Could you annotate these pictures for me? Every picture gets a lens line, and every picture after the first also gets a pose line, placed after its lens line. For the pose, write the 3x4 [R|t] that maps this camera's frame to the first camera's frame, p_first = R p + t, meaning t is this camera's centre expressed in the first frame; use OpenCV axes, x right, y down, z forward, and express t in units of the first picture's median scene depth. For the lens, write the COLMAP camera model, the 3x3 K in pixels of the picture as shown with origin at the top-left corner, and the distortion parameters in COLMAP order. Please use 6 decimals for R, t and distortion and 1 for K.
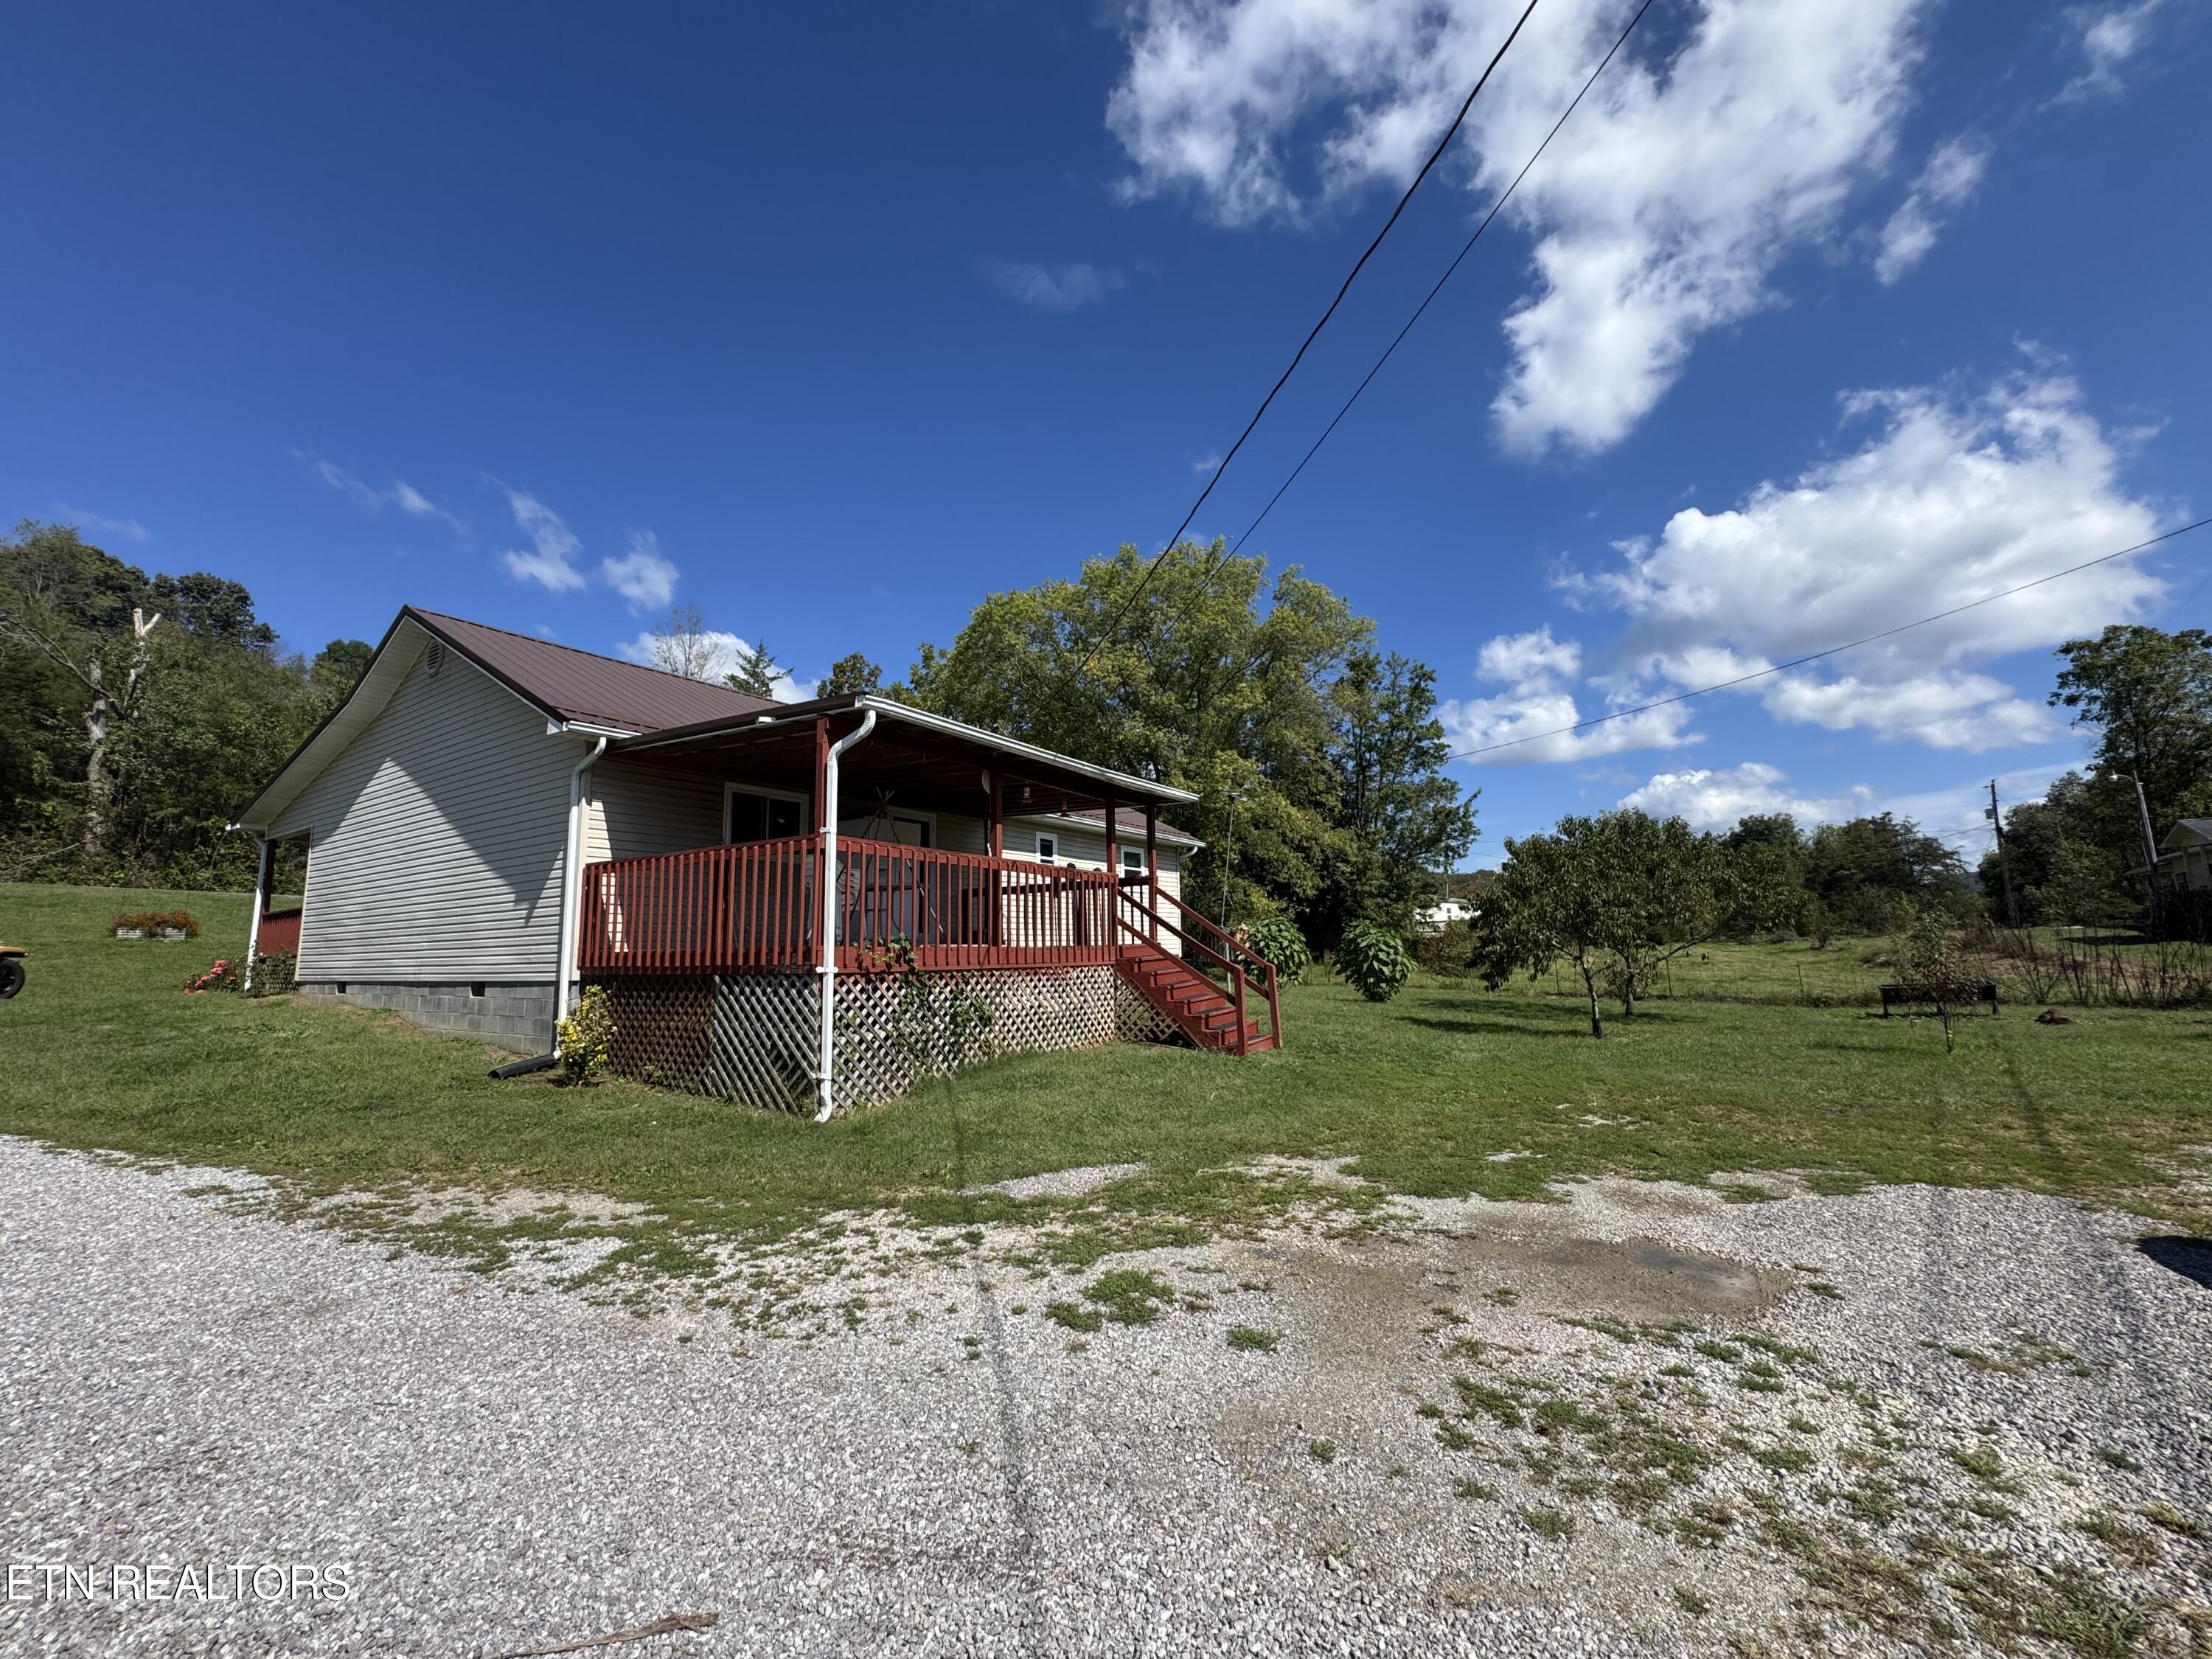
lens RADIAL K [[888.5, 0, 1100.6], [0, 888.5, 821.4], [0, 0, 1]] dist [-0.000149, -0.000250]
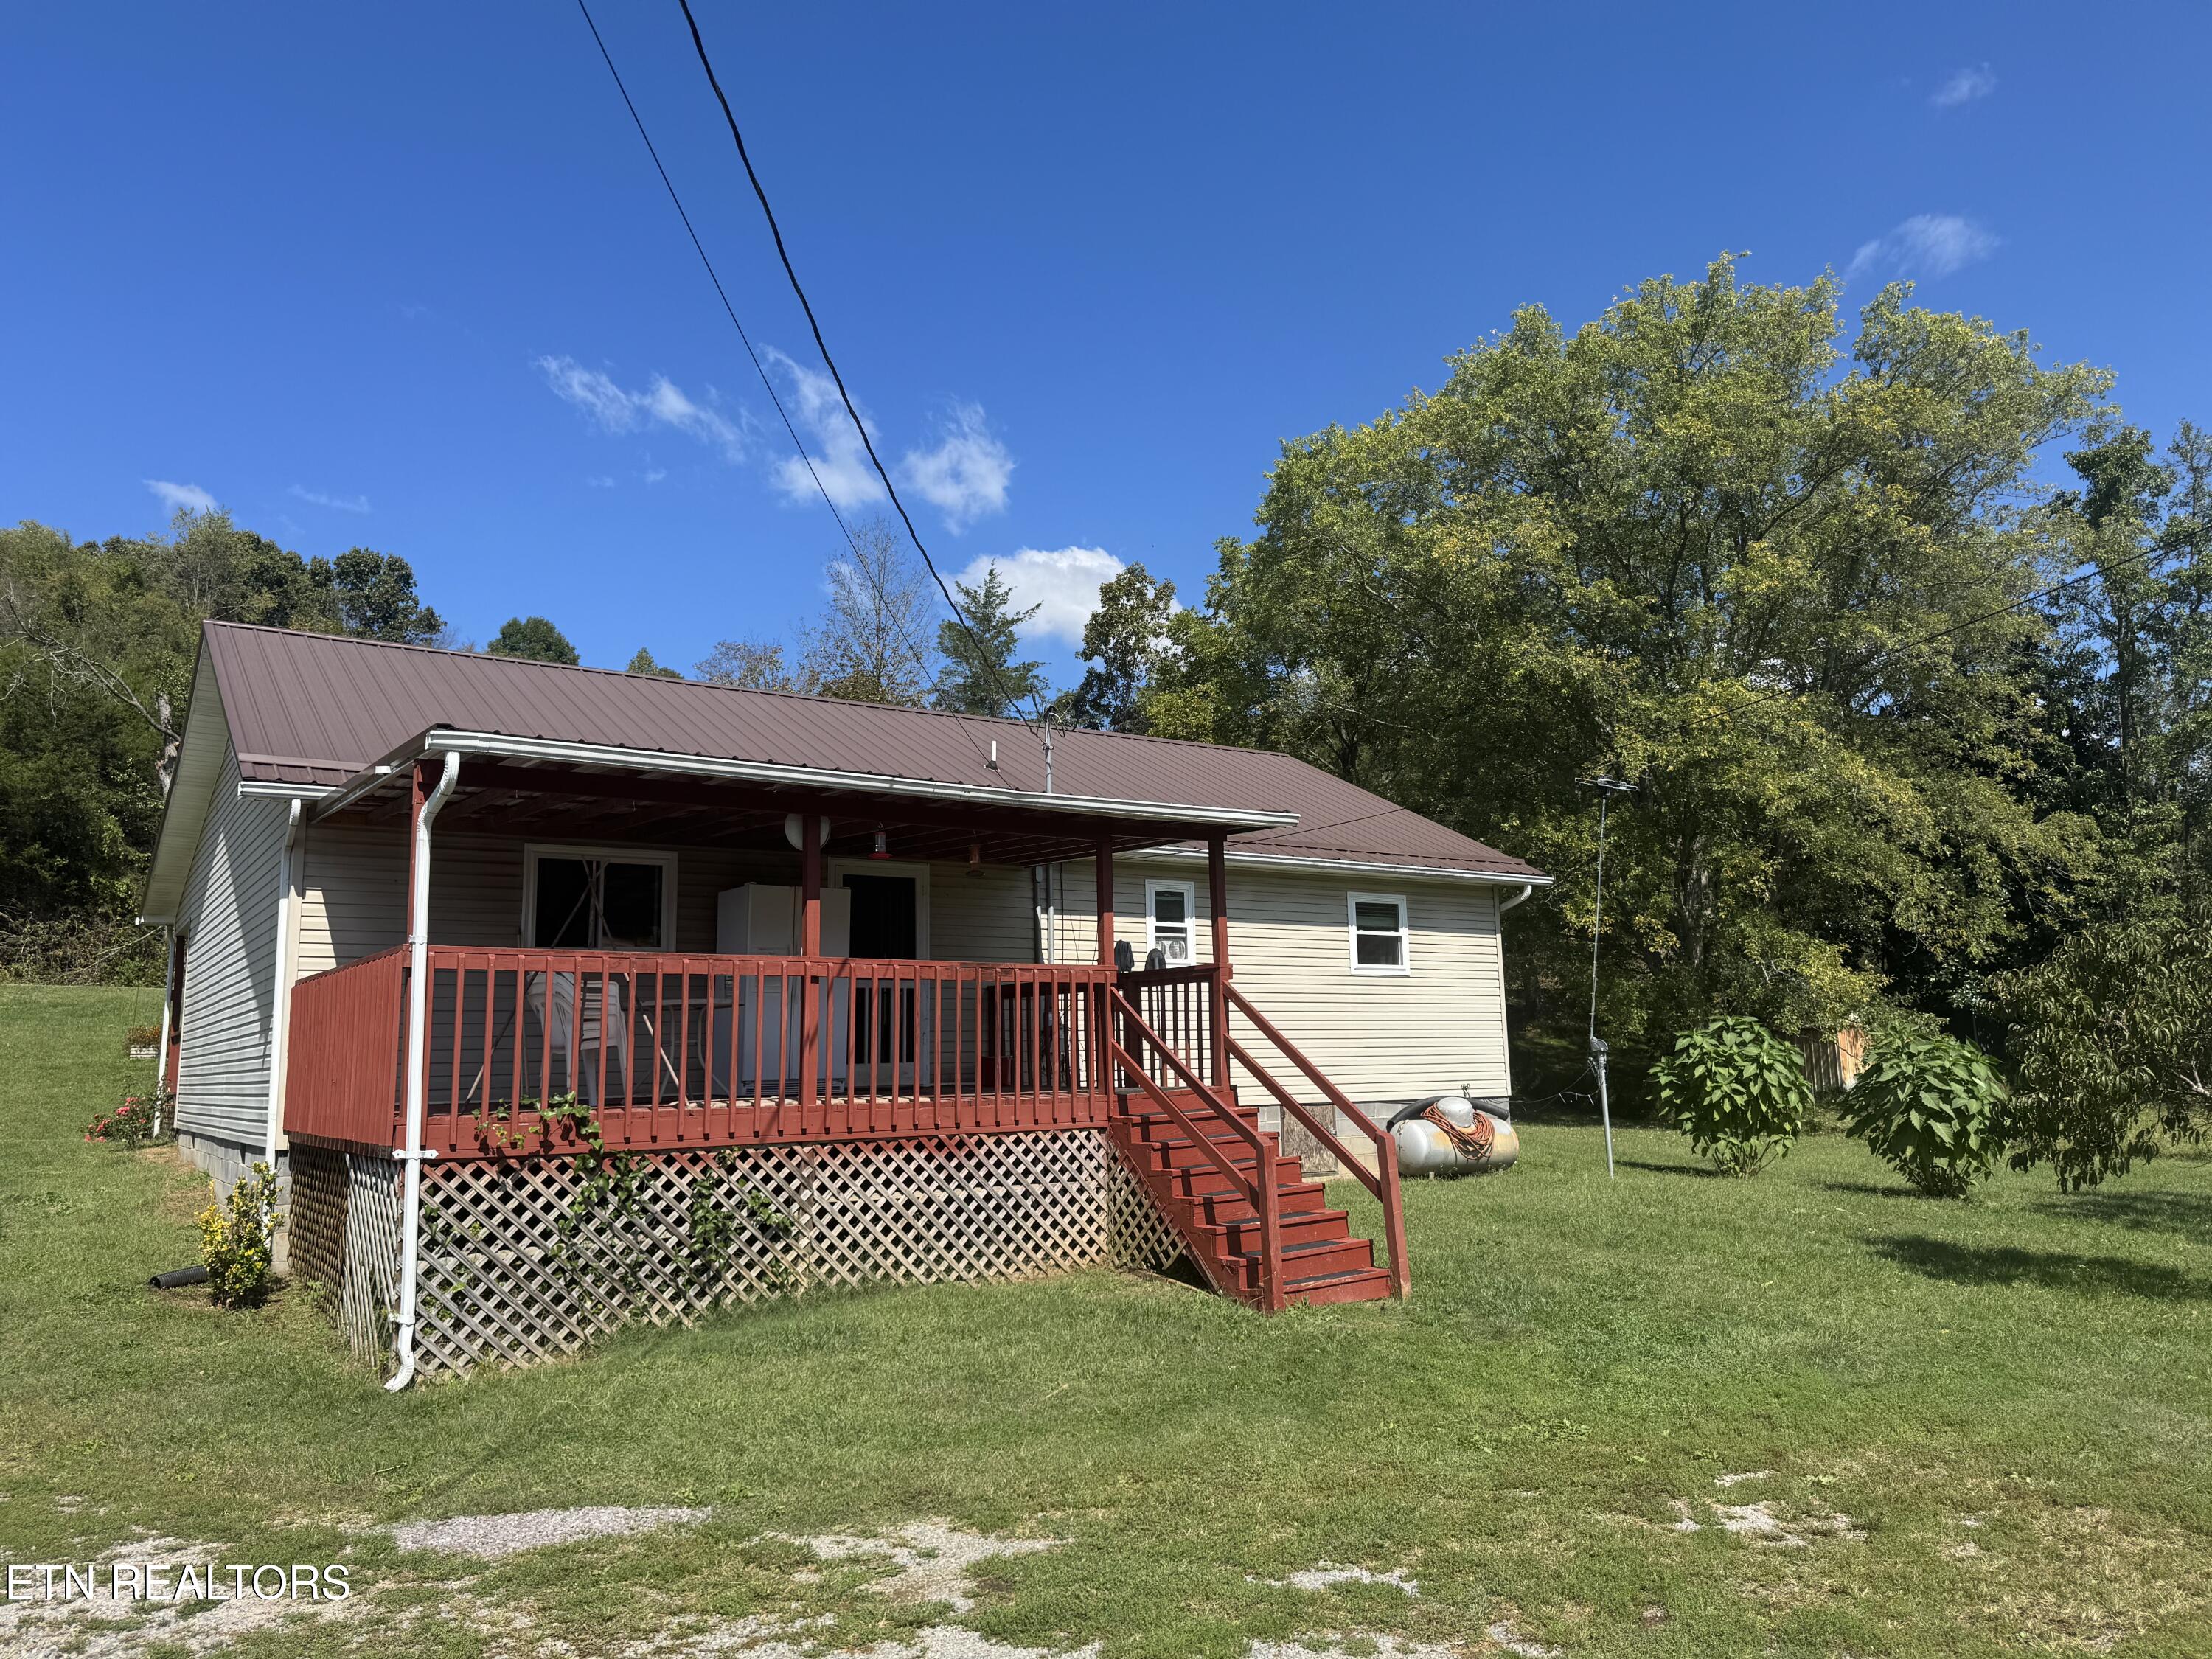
lens RADIAL K [[1561.0, 0, 1113.8], [0, 1561.0, 825.8], [0, 0, 1]] dist [0.041817, -0.025453]
pose [[0.925194, -0.054758, -0.375523, 0.237659], [0.055952, 0.998404, -0.007734, -0.013863], [0.375347, -0.013856, 0.926781, 0.050022]]
